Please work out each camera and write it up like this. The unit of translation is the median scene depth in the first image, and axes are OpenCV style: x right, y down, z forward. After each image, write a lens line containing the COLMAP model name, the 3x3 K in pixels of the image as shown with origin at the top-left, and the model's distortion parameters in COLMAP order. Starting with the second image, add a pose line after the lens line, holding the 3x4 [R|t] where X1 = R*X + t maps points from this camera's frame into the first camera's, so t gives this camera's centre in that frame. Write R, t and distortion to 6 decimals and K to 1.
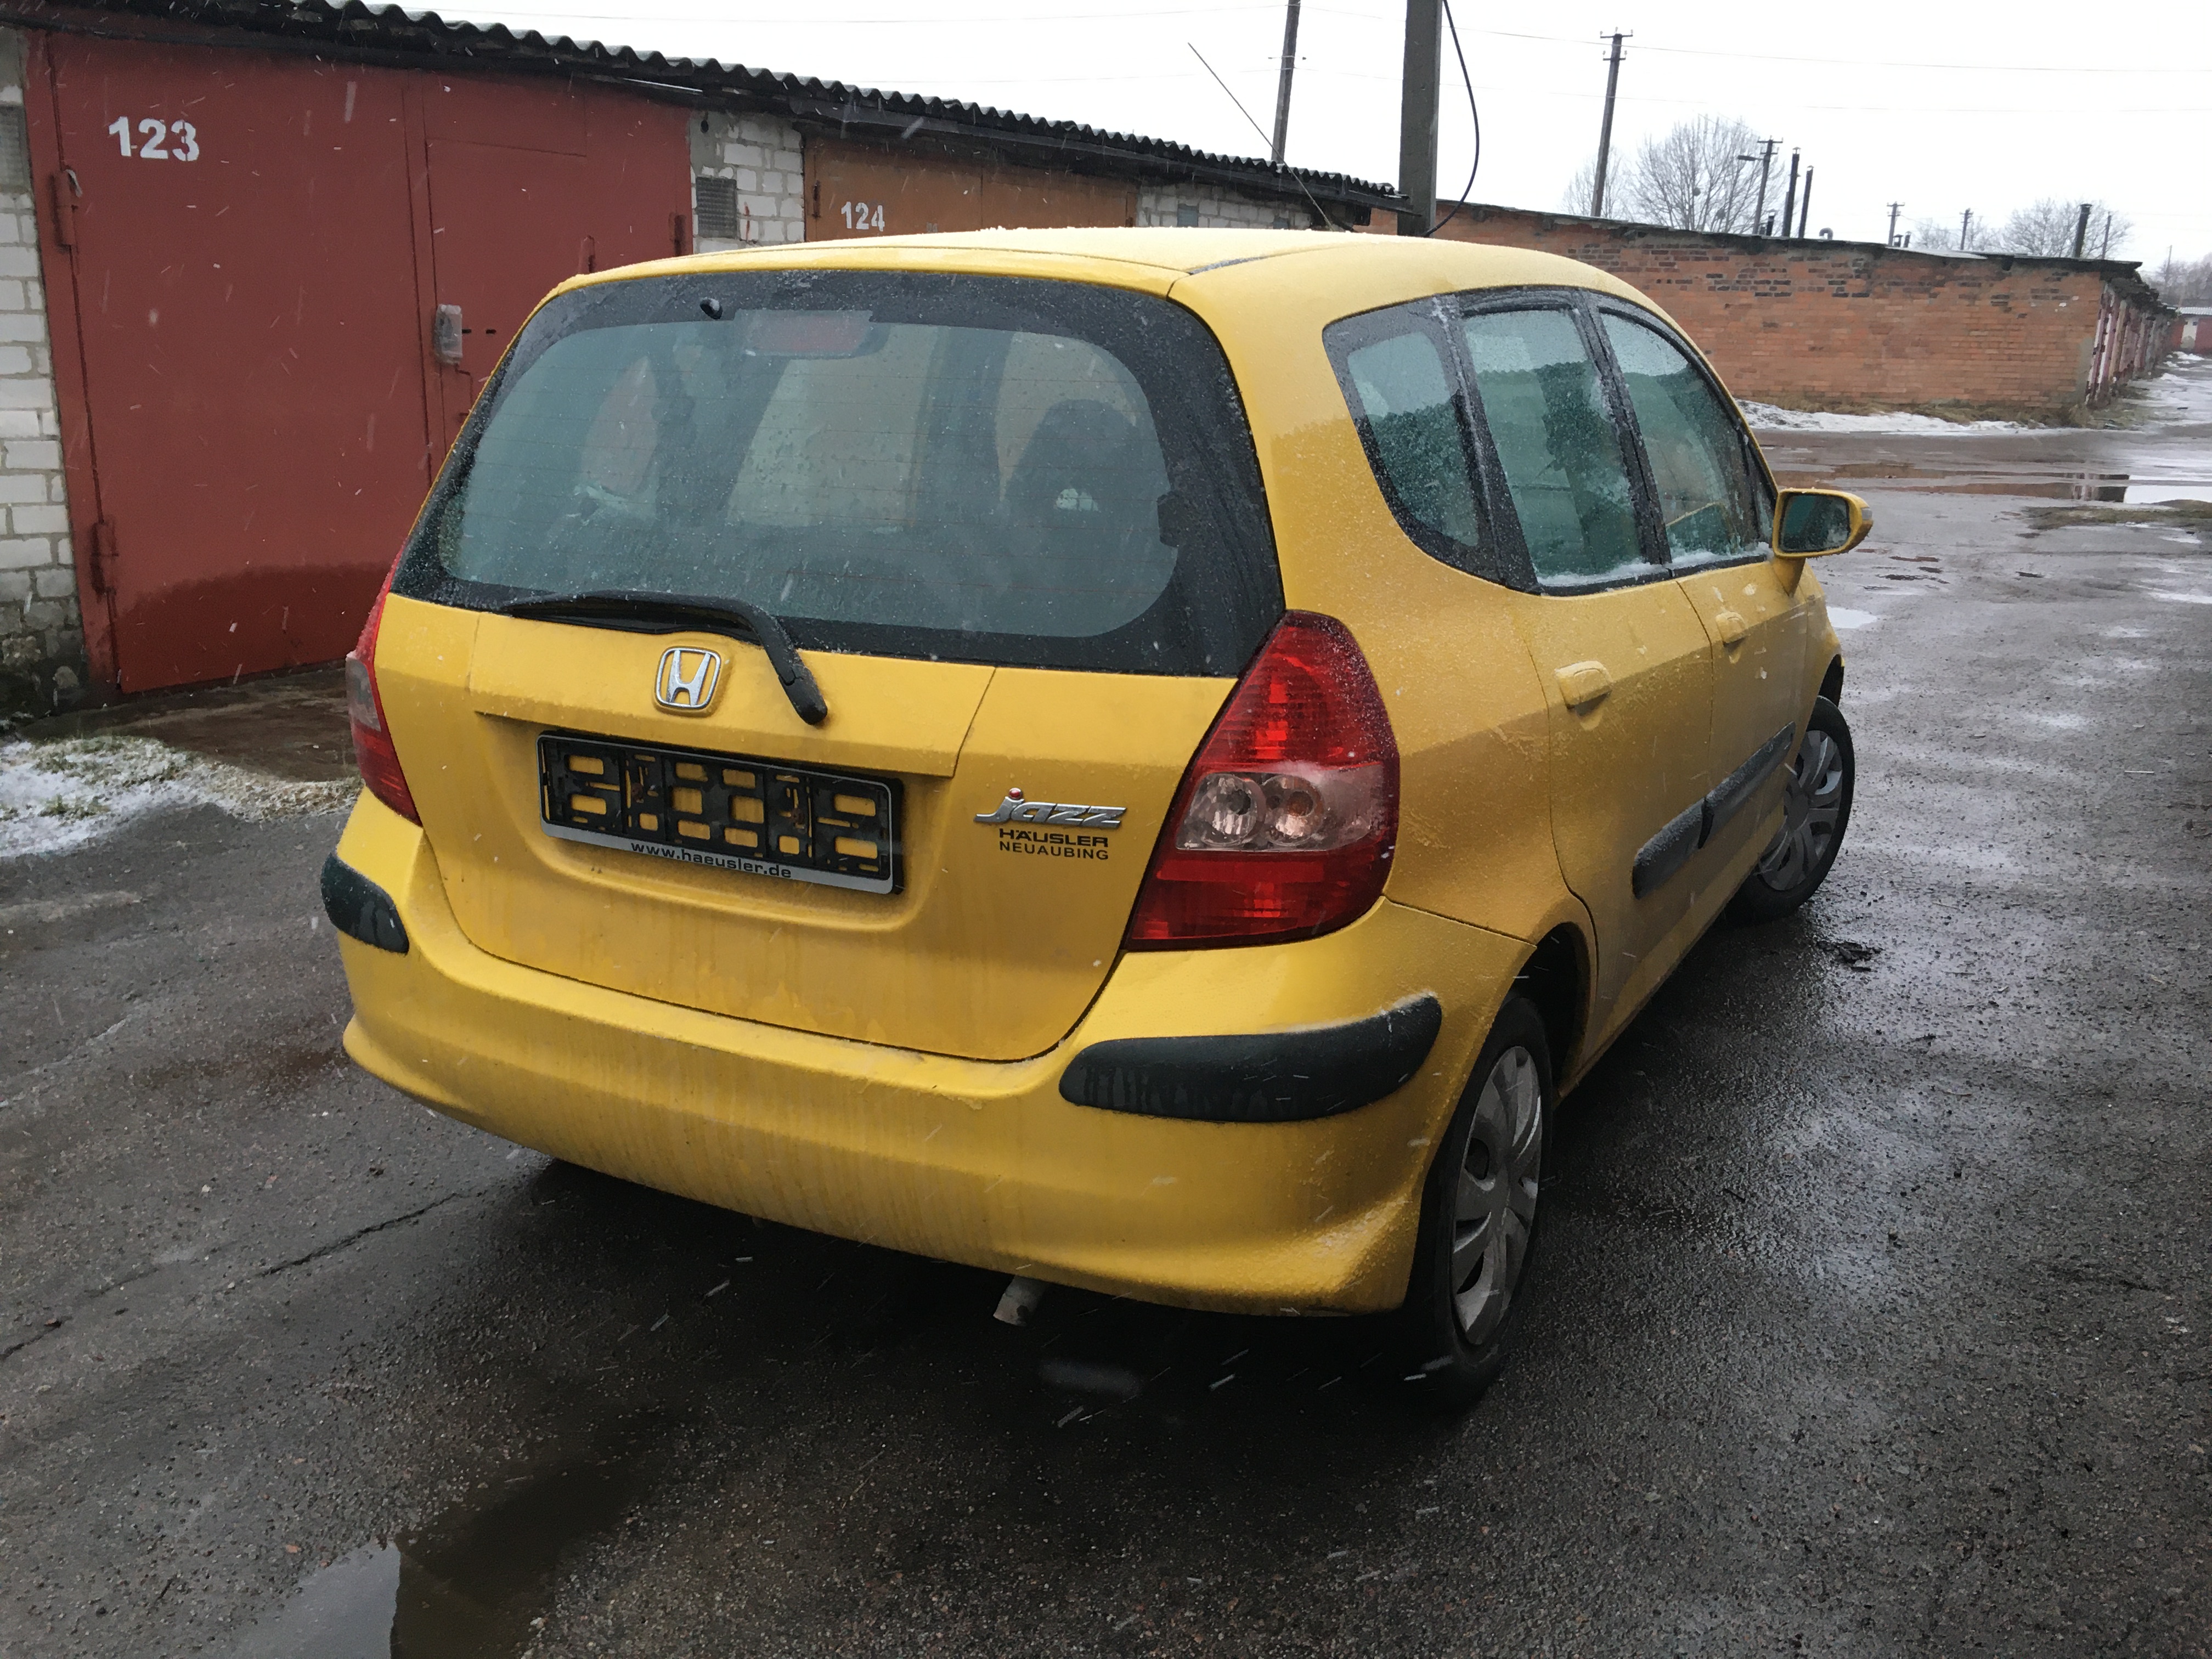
lens RADIAL K [[1938.2, 0, 1106.9], [0, 1938.2, 827.8], [0, 0, 1]] dist [0.011619, -0.028856]
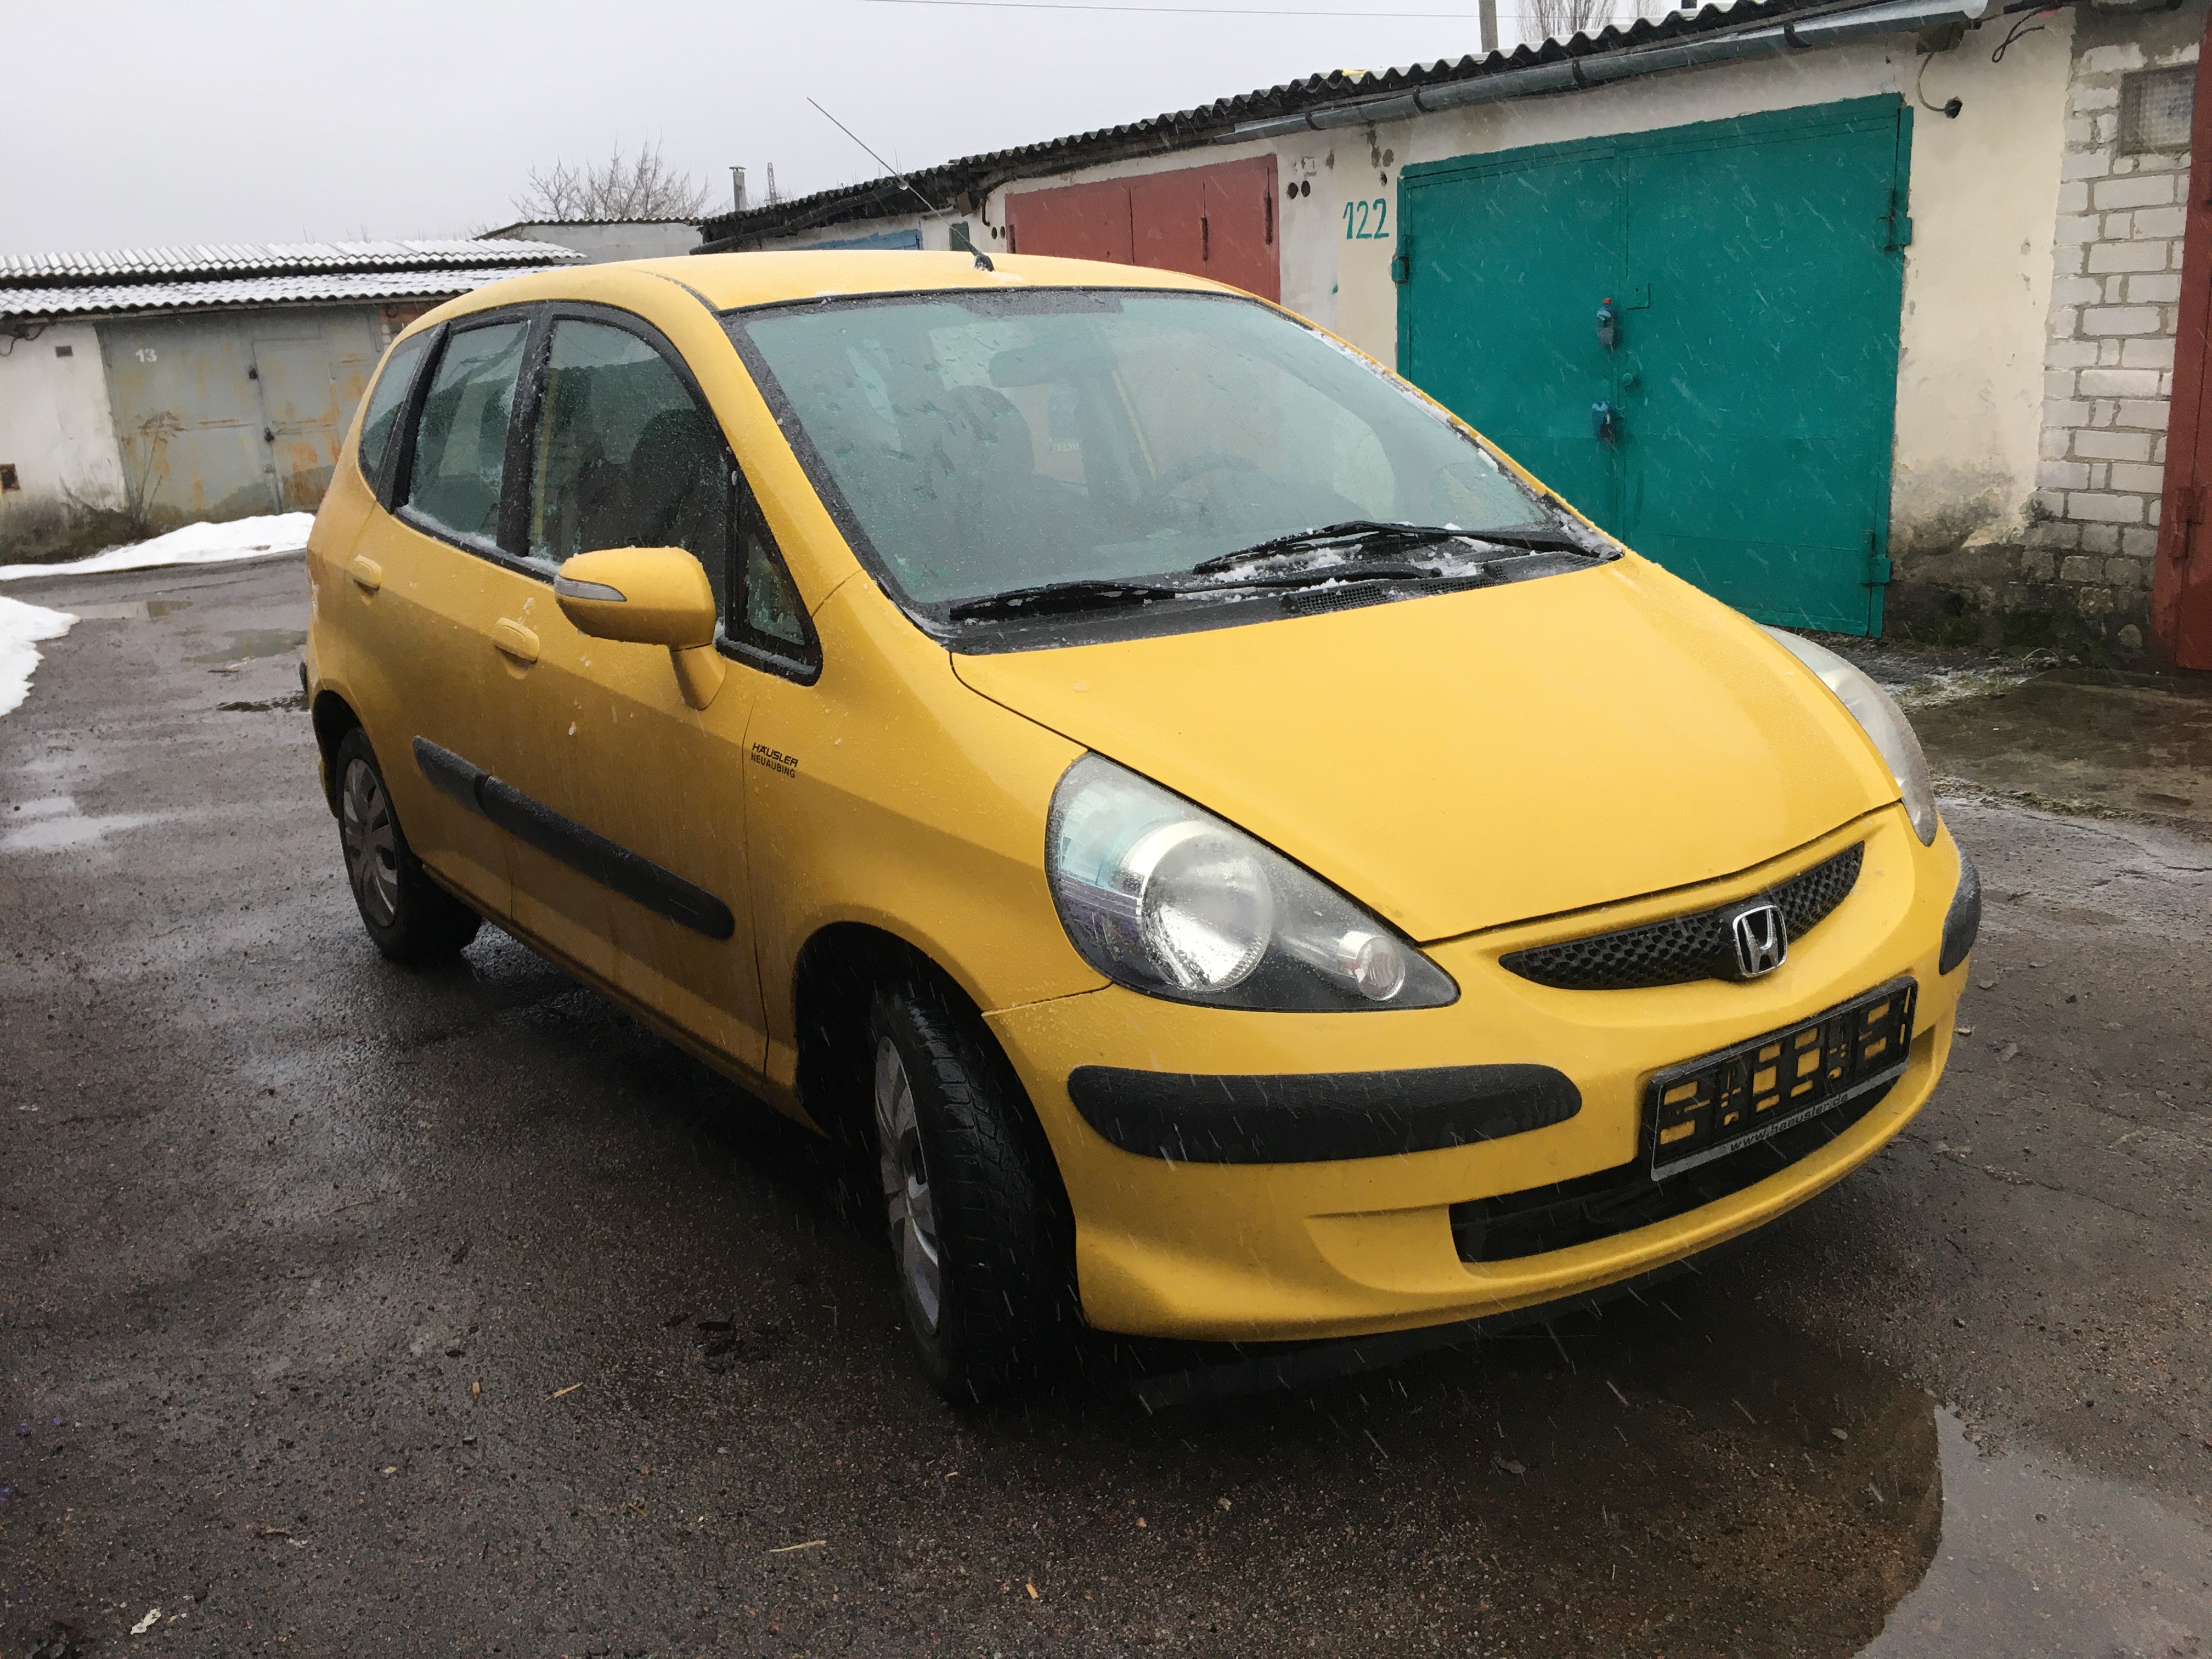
lens RADIAL K [[1938.2, 0, 1113.5], [0, 1938.2, 843.8], [0, 0, 1]] dist [0.011619, -0.028856]
pose [[-0.452106, 0.235682, -0.860264, 0.613509], [-0.186596, 0.918130, 0.349600, -0.238257], [0.872228, 0.318578, -0.371115, 0.970533]]
